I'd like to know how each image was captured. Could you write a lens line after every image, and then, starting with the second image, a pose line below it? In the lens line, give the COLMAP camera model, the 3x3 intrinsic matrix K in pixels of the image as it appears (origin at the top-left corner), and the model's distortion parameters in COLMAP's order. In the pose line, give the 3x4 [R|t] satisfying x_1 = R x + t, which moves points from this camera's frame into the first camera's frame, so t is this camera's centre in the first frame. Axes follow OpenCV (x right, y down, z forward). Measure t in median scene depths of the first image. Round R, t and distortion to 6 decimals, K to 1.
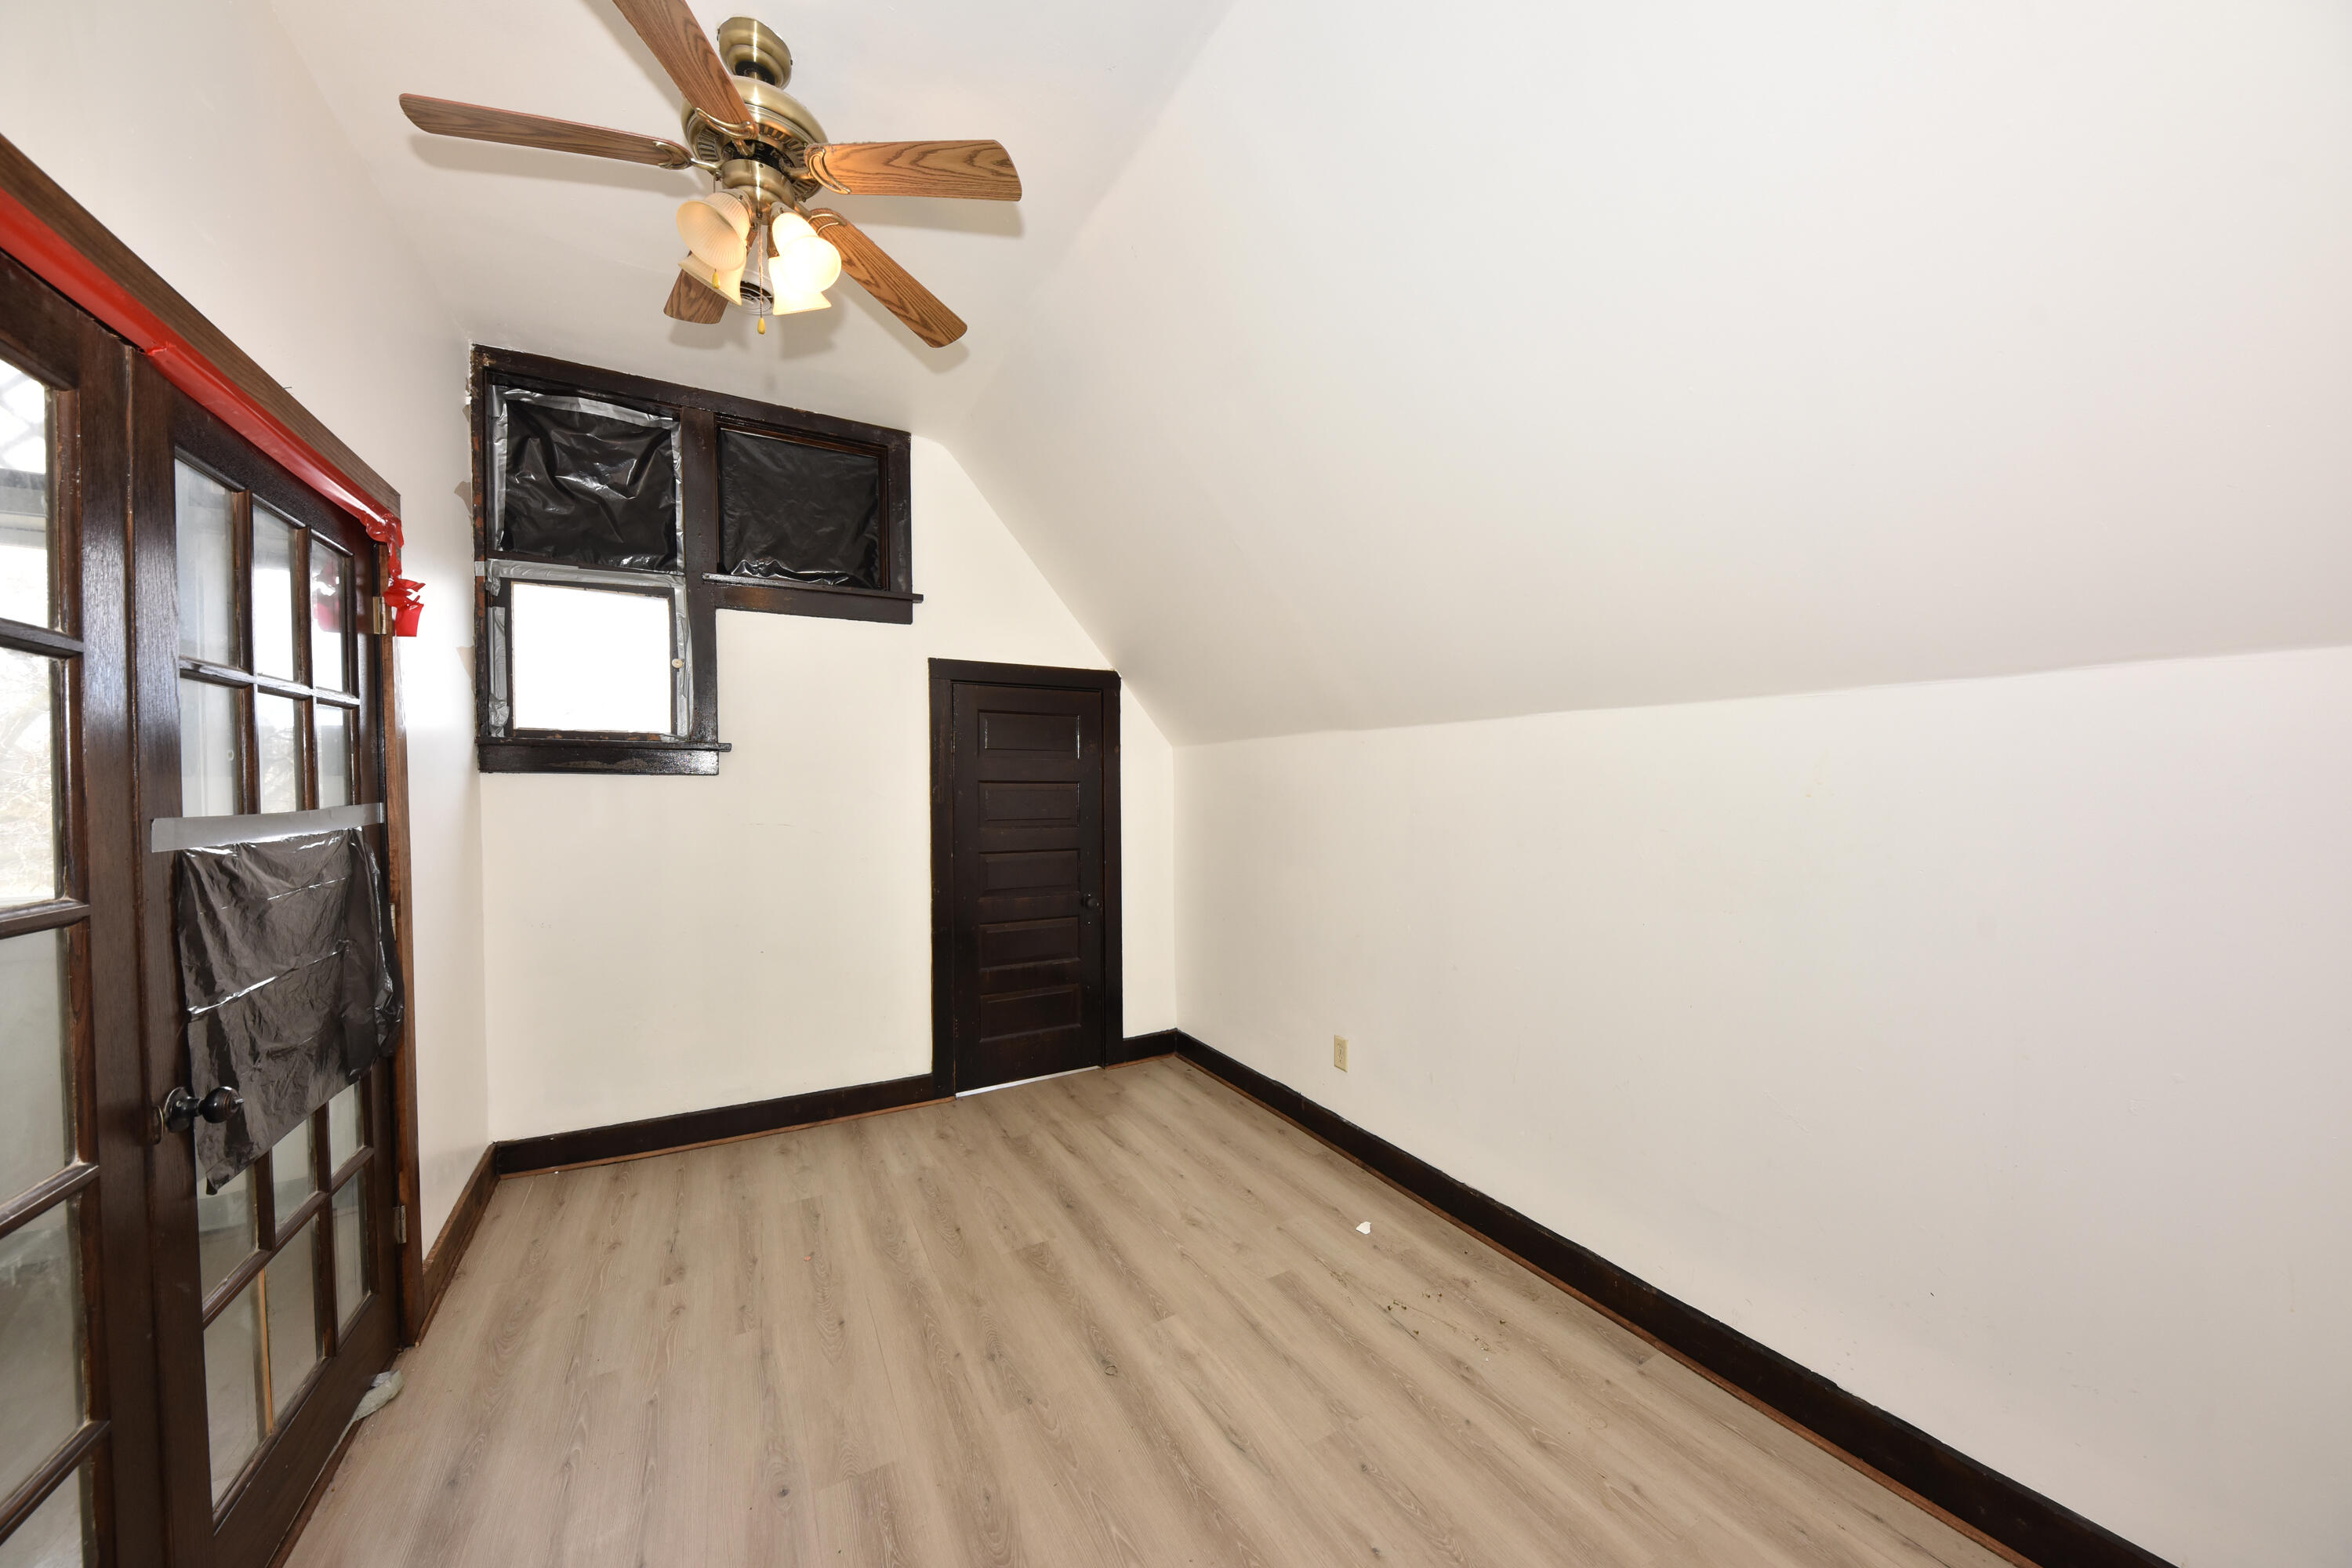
lens RADIAL K [[803.5, 0, 1182.1], [0, 803.5, 797.0], [0, 0, 1]] dist [0.020383, -0.011315]
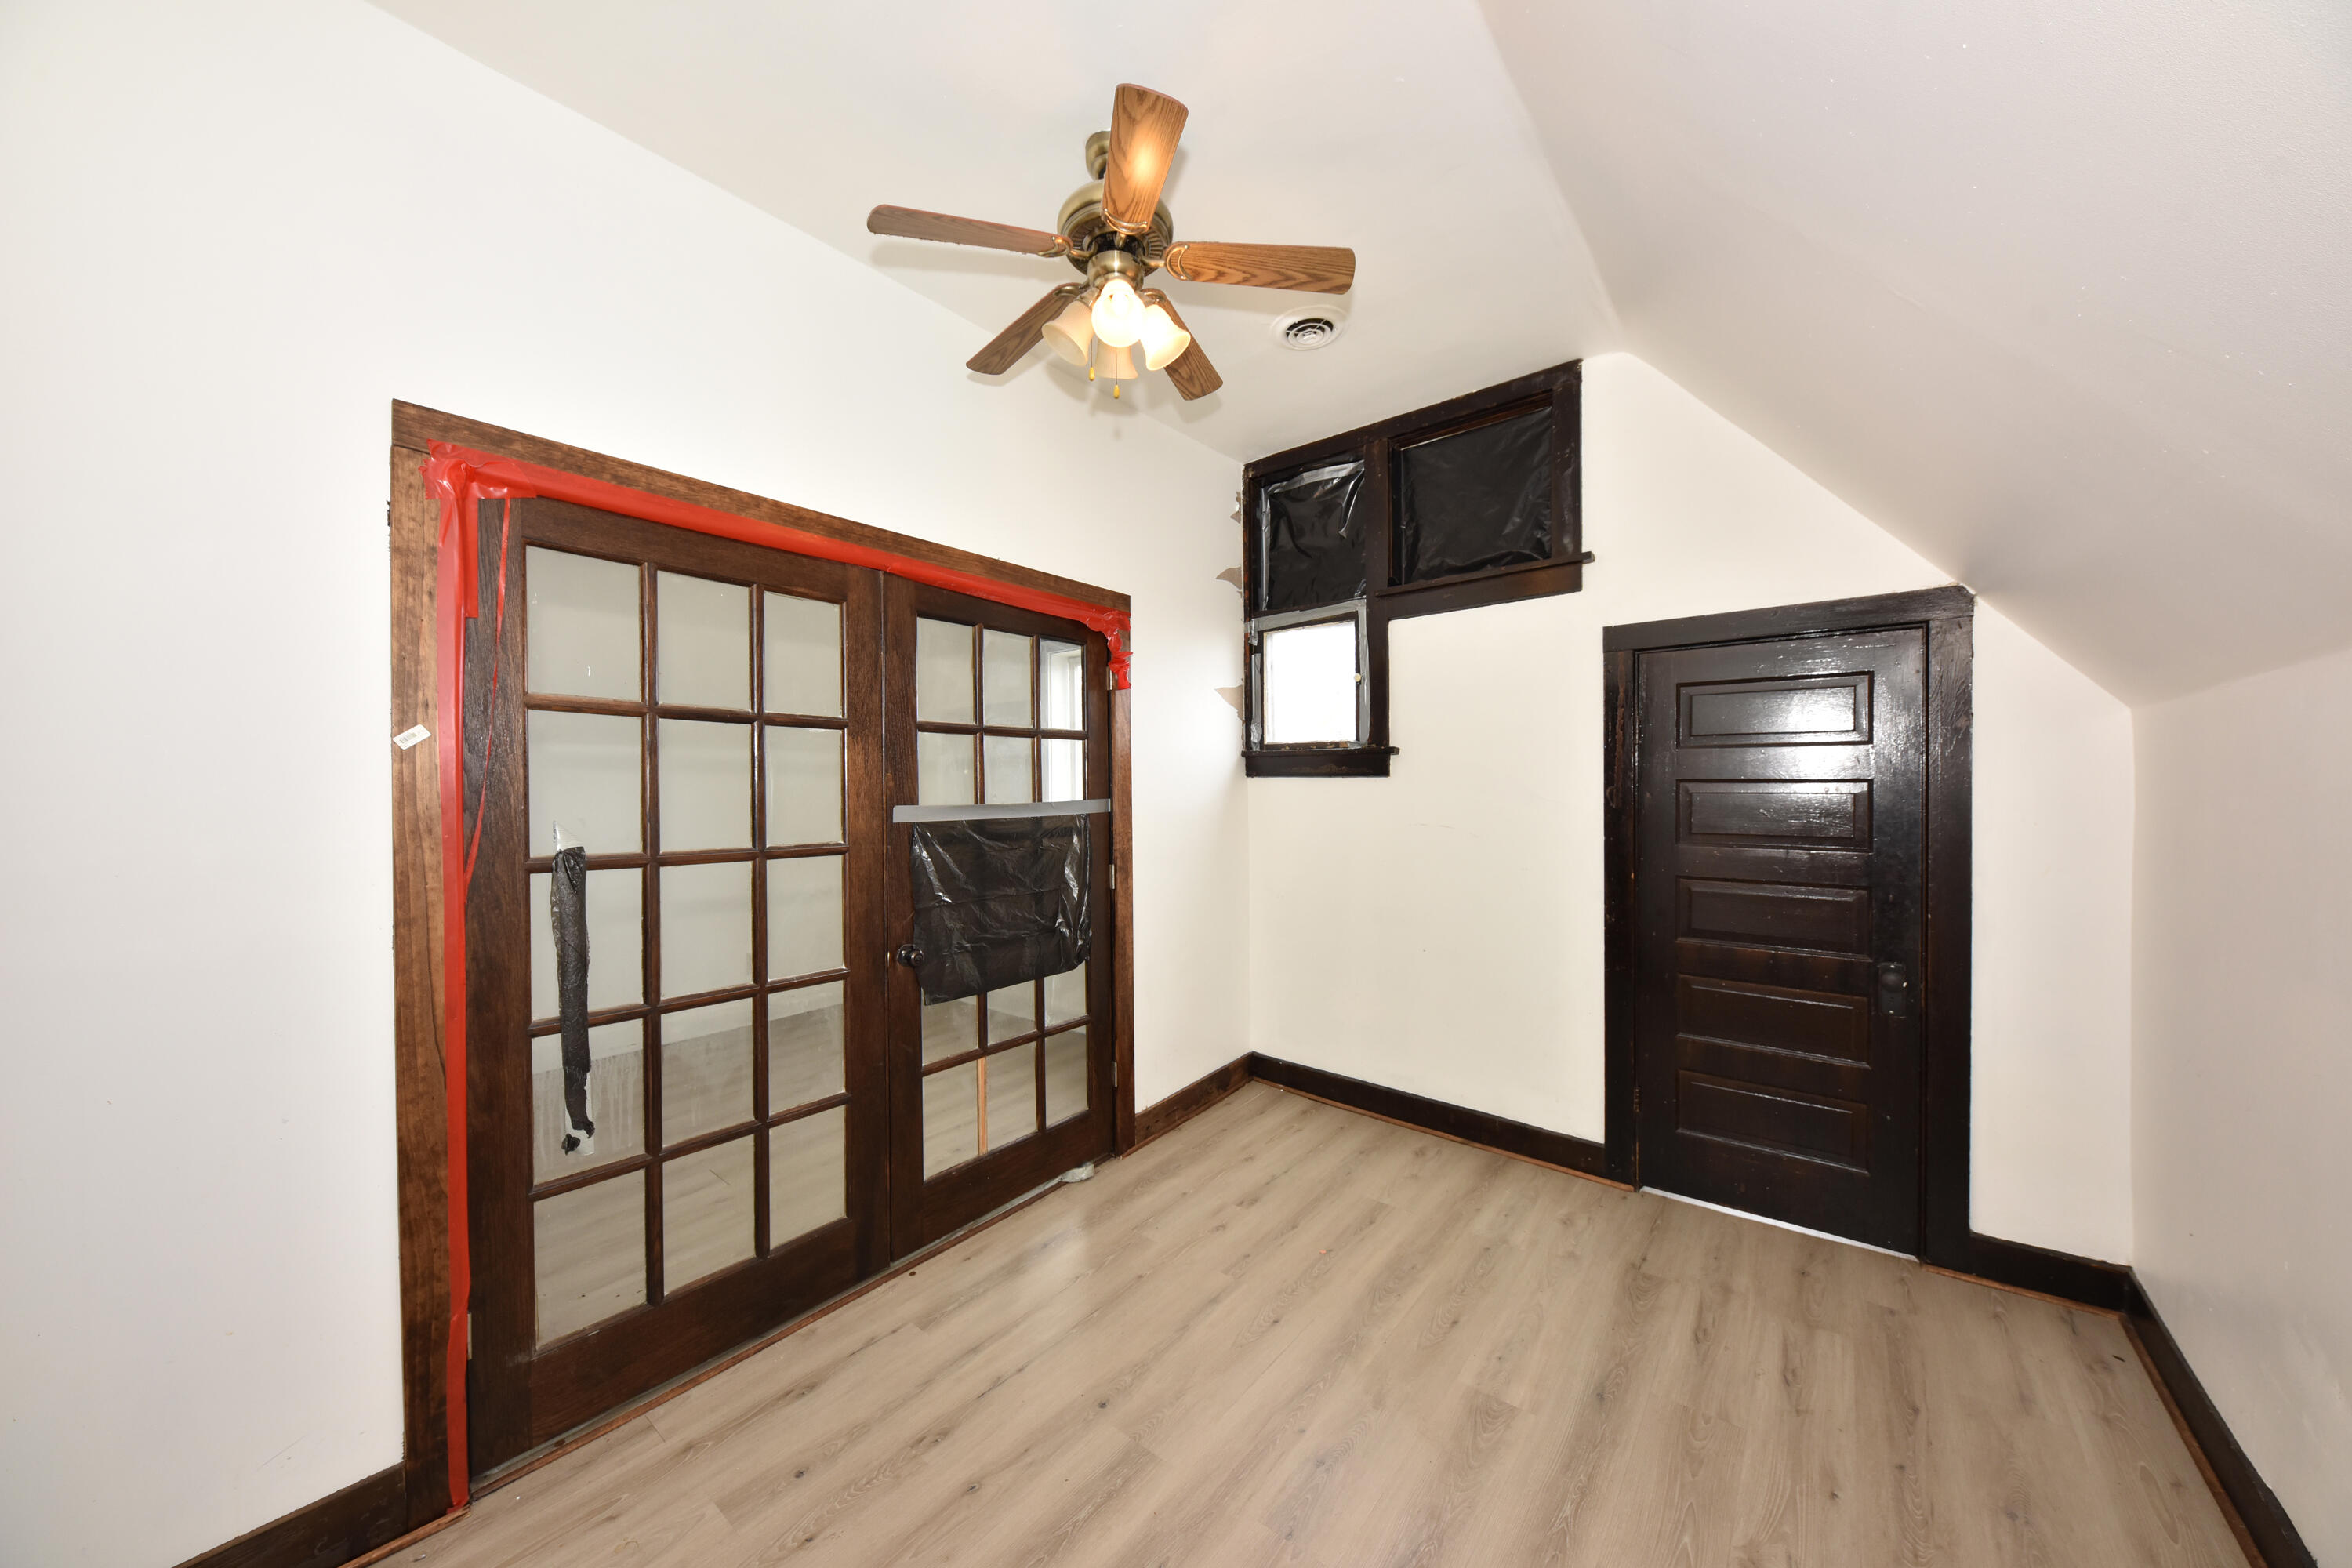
lens RADIAL K [[803.5, 0, 1182.1], [0, 803.5, 797.0], [0, 0, 1]] dist [0.020383, -0.011315]
pose [[0.372549, 0.011770, -0.927938, 0.342417], [-0.010018, 0.999912, 0.008661, -0.007451], [0.927958, 0.006070, 0.372635, 0.381483]]
